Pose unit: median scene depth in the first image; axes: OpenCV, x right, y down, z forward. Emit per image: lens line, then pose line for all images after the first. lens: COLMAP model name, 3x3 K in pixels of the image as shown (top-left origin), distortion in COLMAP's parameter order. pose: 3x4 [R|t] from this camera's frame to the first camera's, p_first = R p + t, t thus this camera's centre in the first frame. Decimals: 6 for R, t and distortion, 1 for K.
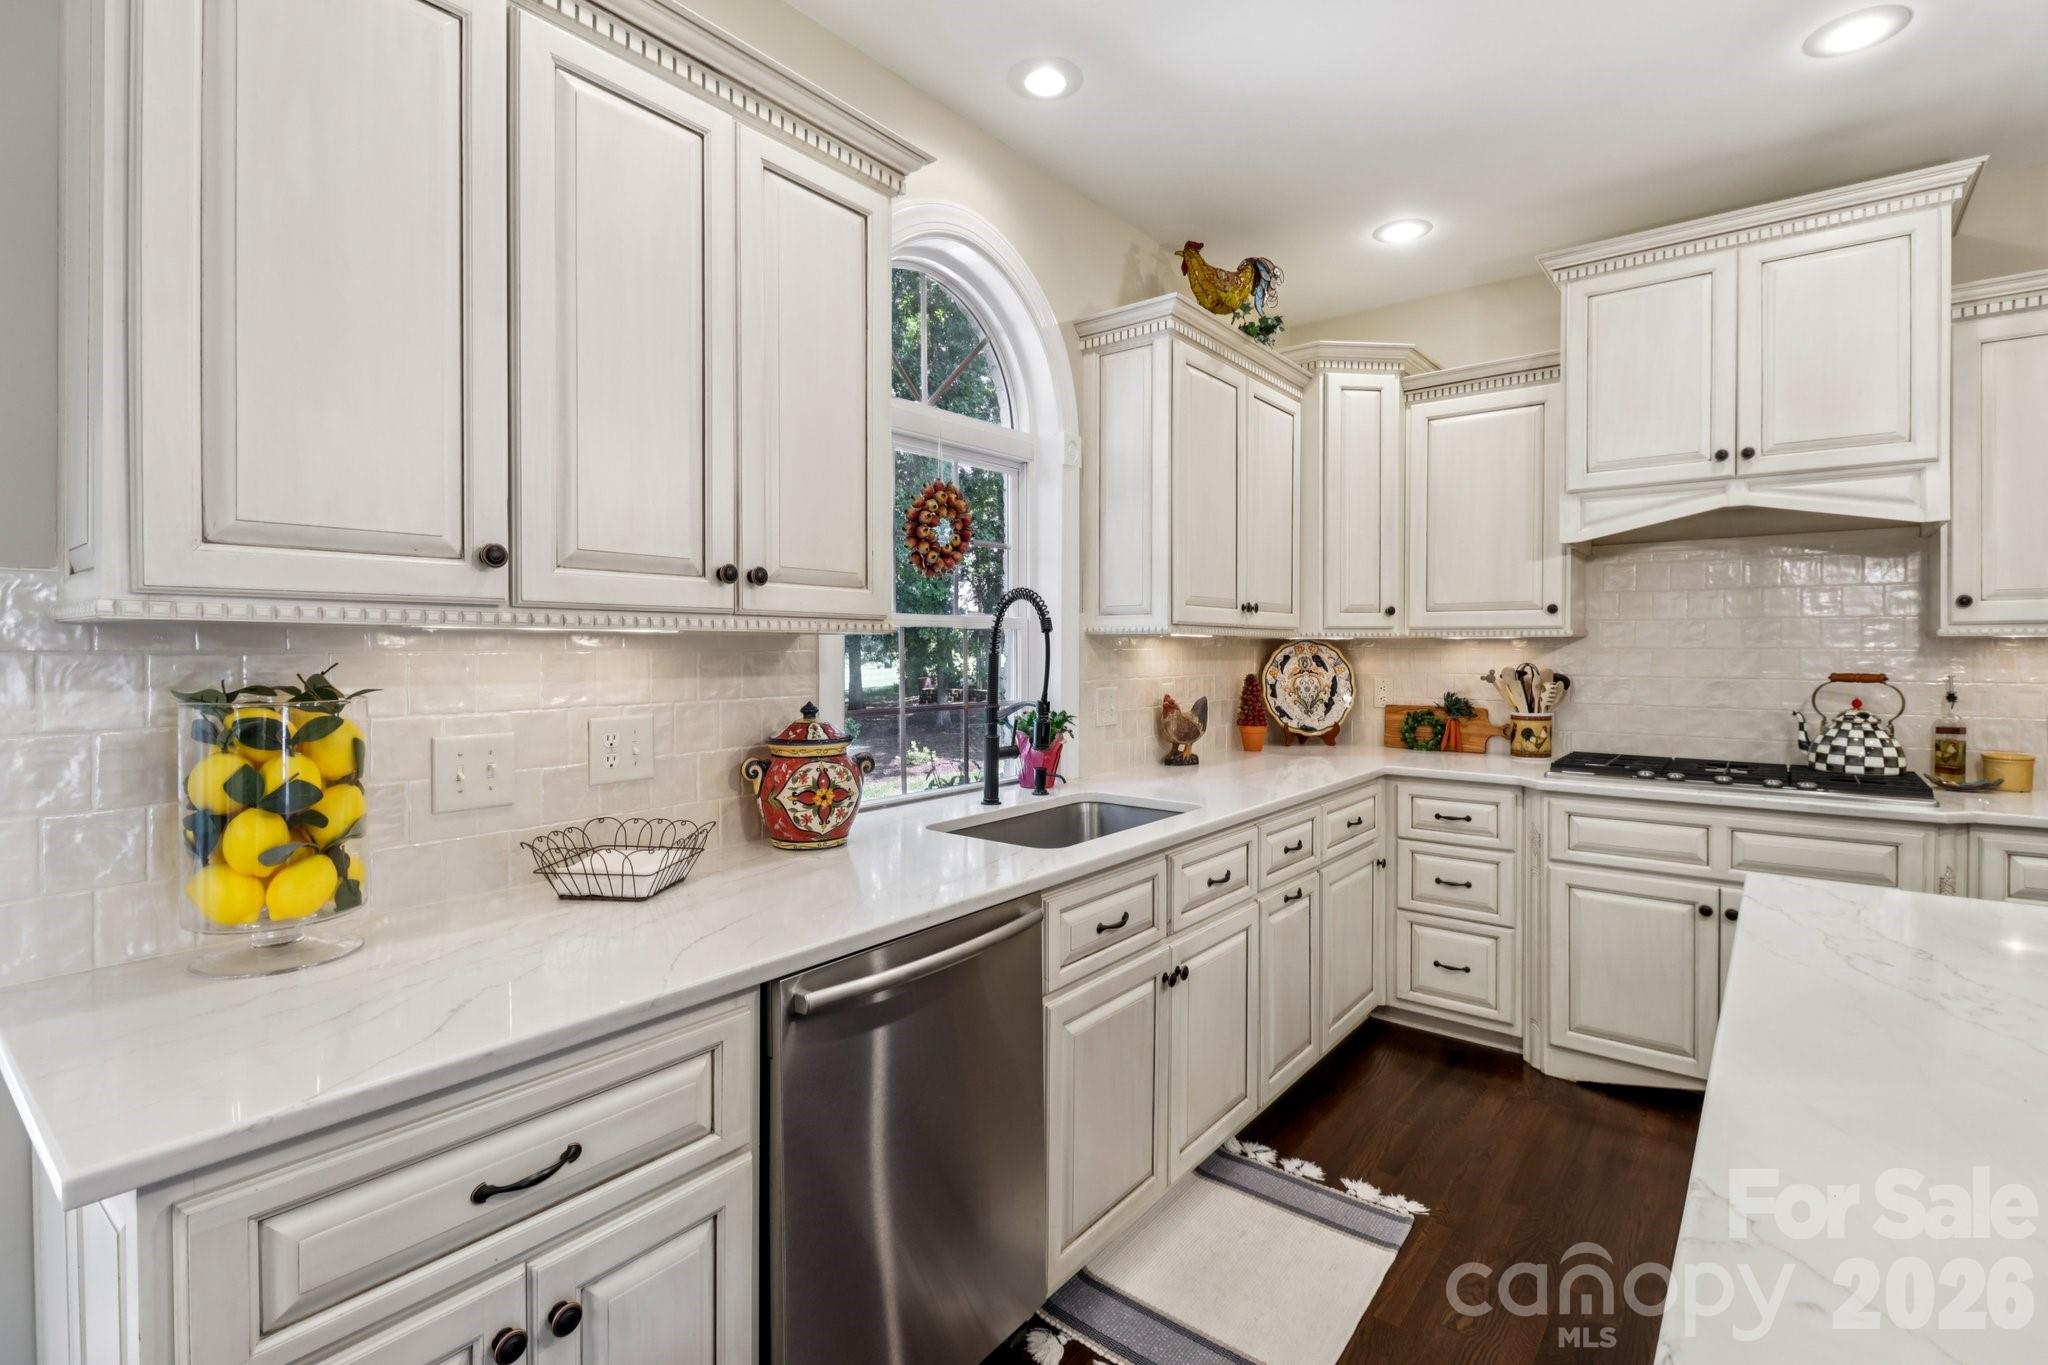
lens RADIAL K [[946.7, 0, 1046.4], [0, 946.7, 657.3], [0, 0, 1]] dist [0.018448, -0.014756]
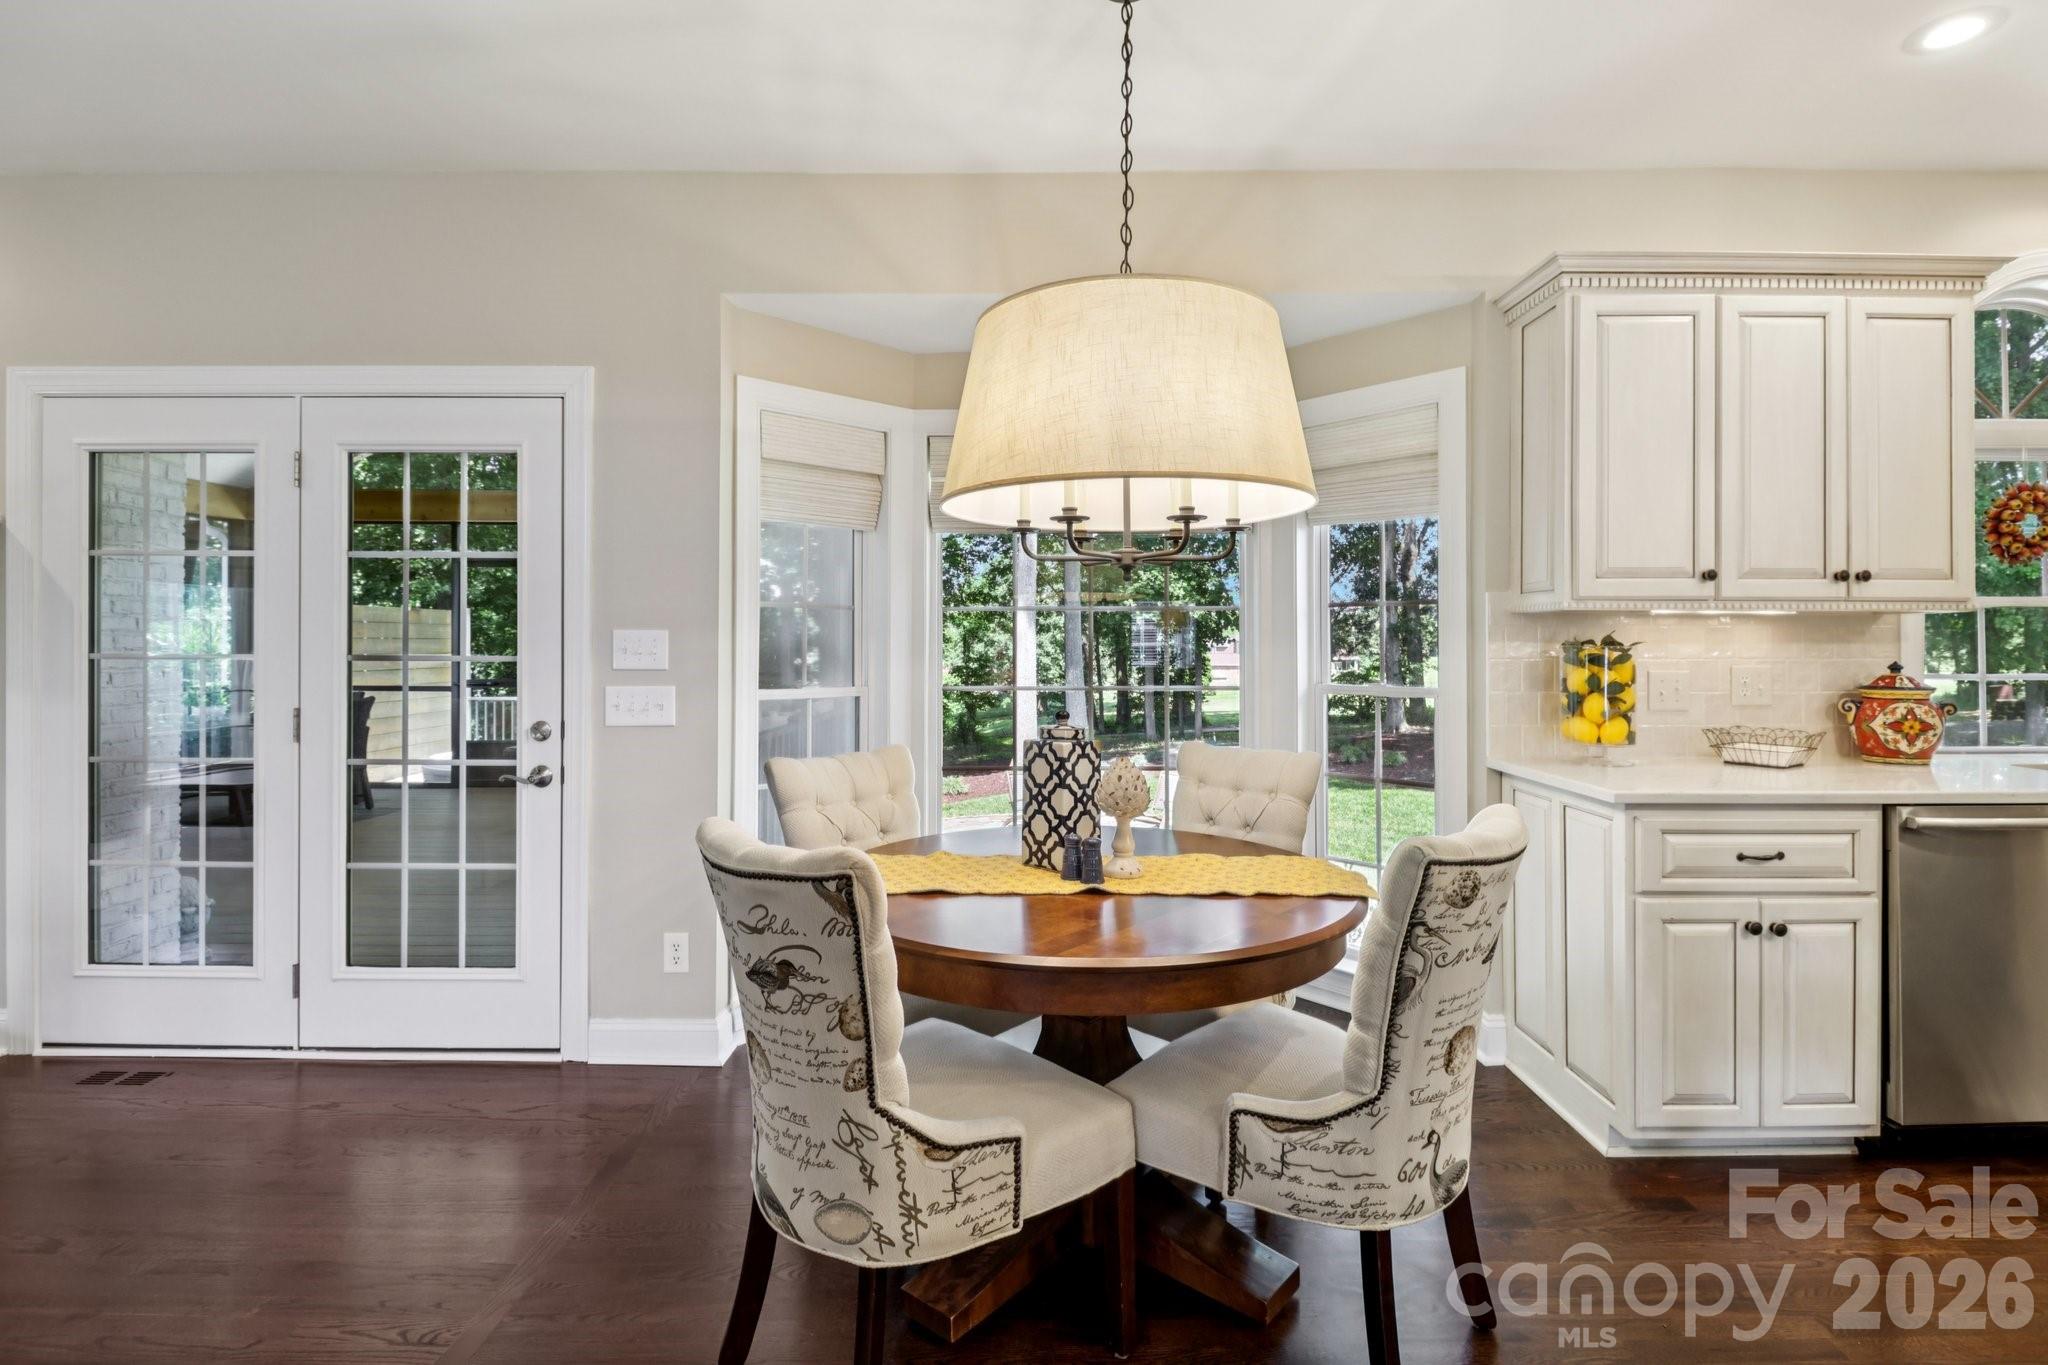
lens RADIAL K [[946.2, 0, 1046.5], [0, 946.2, 638.8], [0, 0, 1]] dist [0.017532, -0.014823]
pose [[0.608947, -0.003825, -0.793202, 0.071518], [-0.009614, 0.999879, -0.012202, 0.029700], [0.793153, 0.015056, 0.608837, -0.602791]]
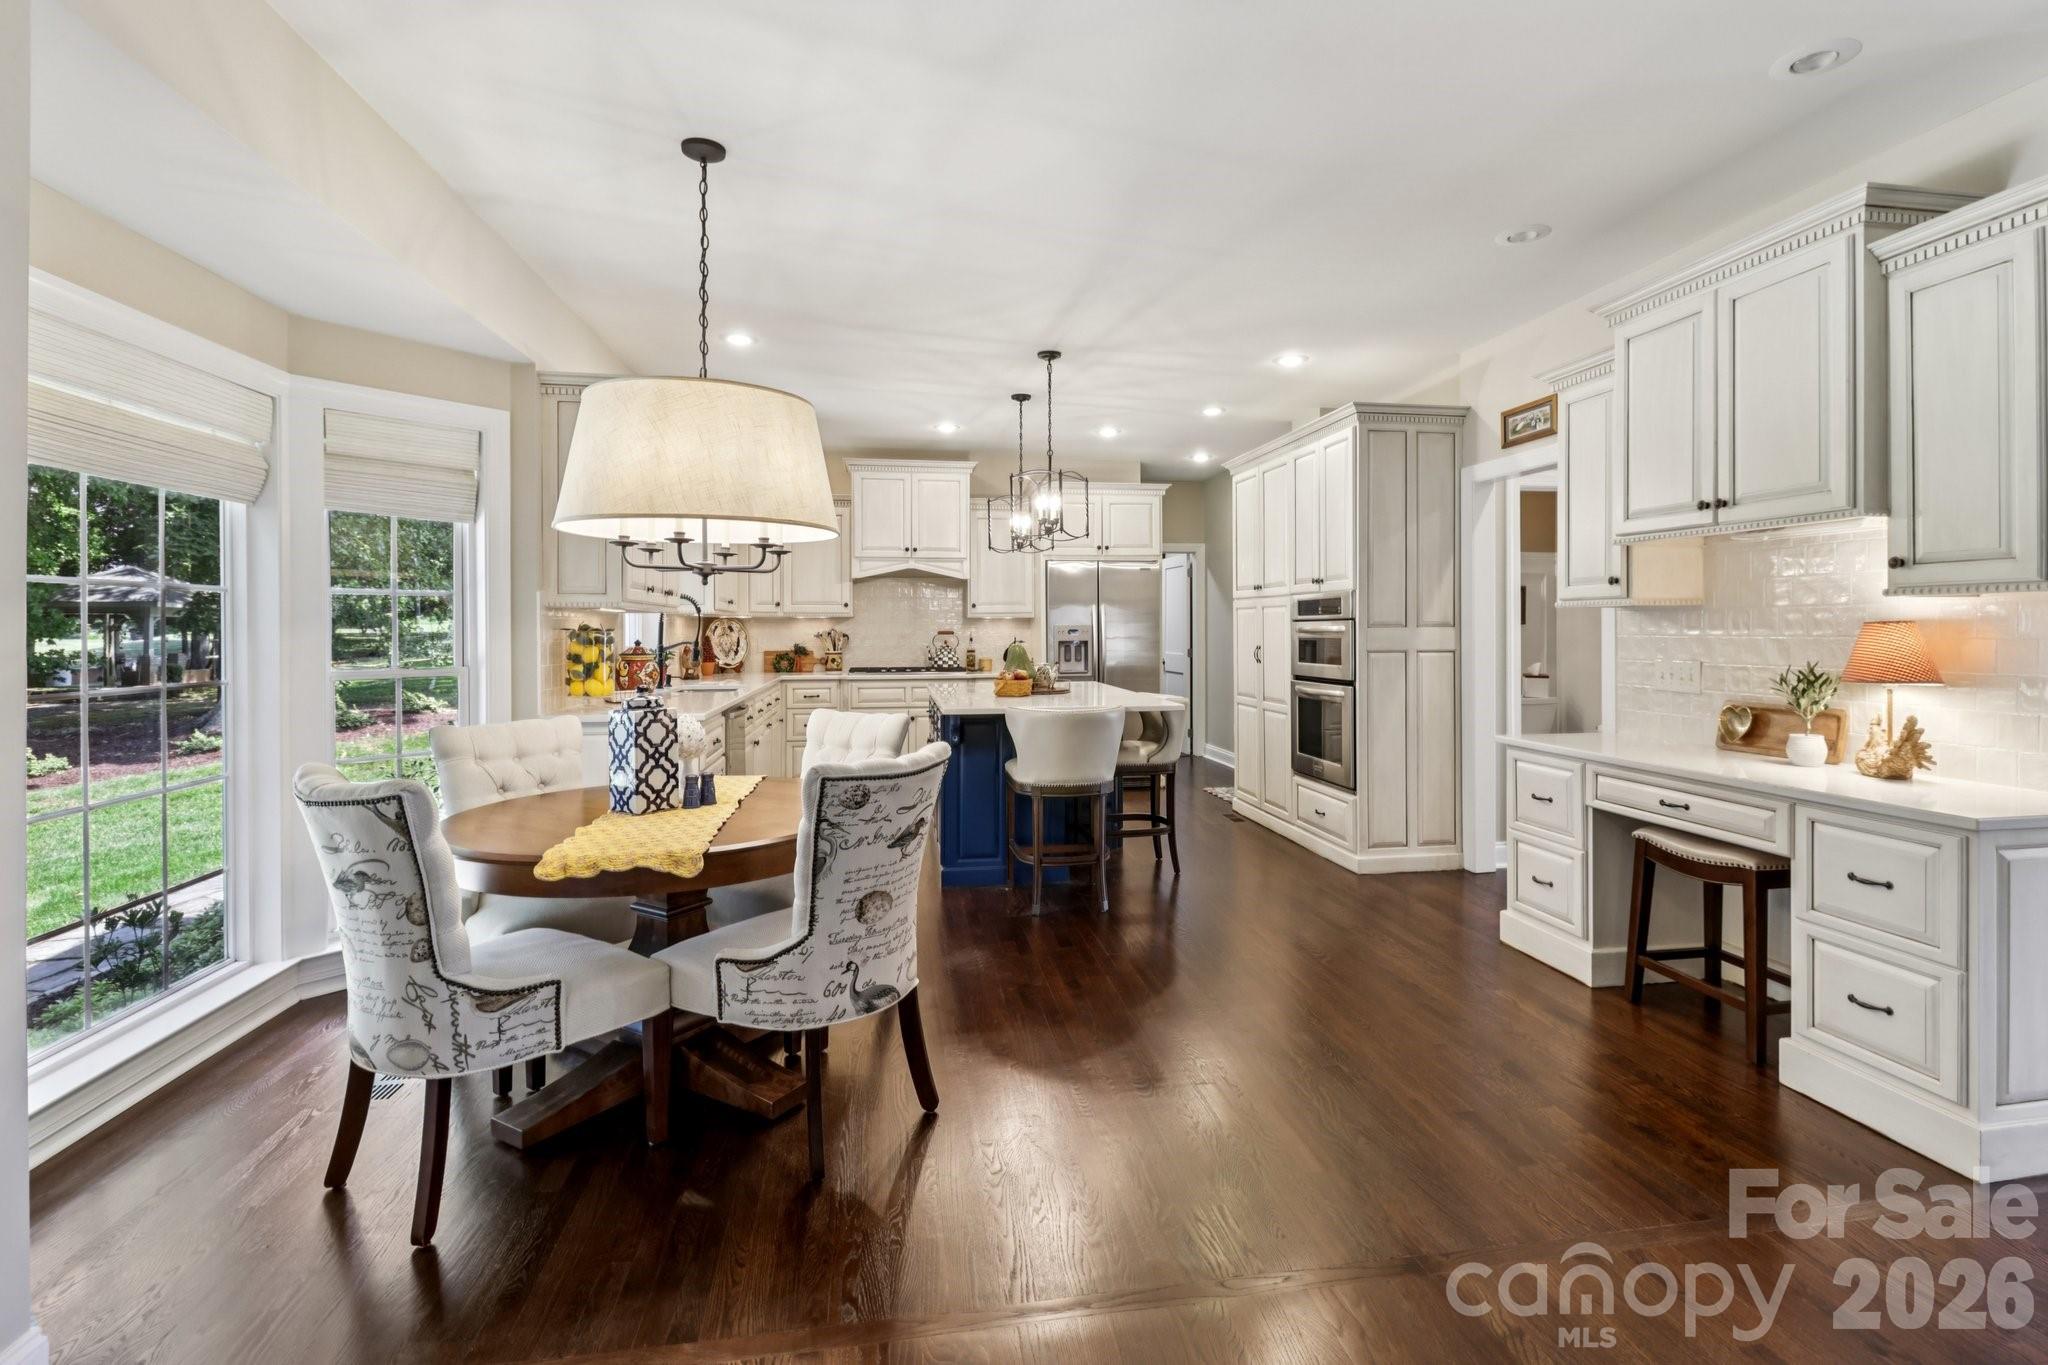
lens RADIAL K [[956.7, 0, 1030.2], [0, 956.7, 630.5], [0, 0, 1]] dist [0.021962, 0.000007]
pose [[0.690025, -0.002487, 0.723782, -0.963202], [0.010248, 0.999927, -0.006334, 0.034692], [-0.723713, 0.011788, 0.690000, -1.064306]]
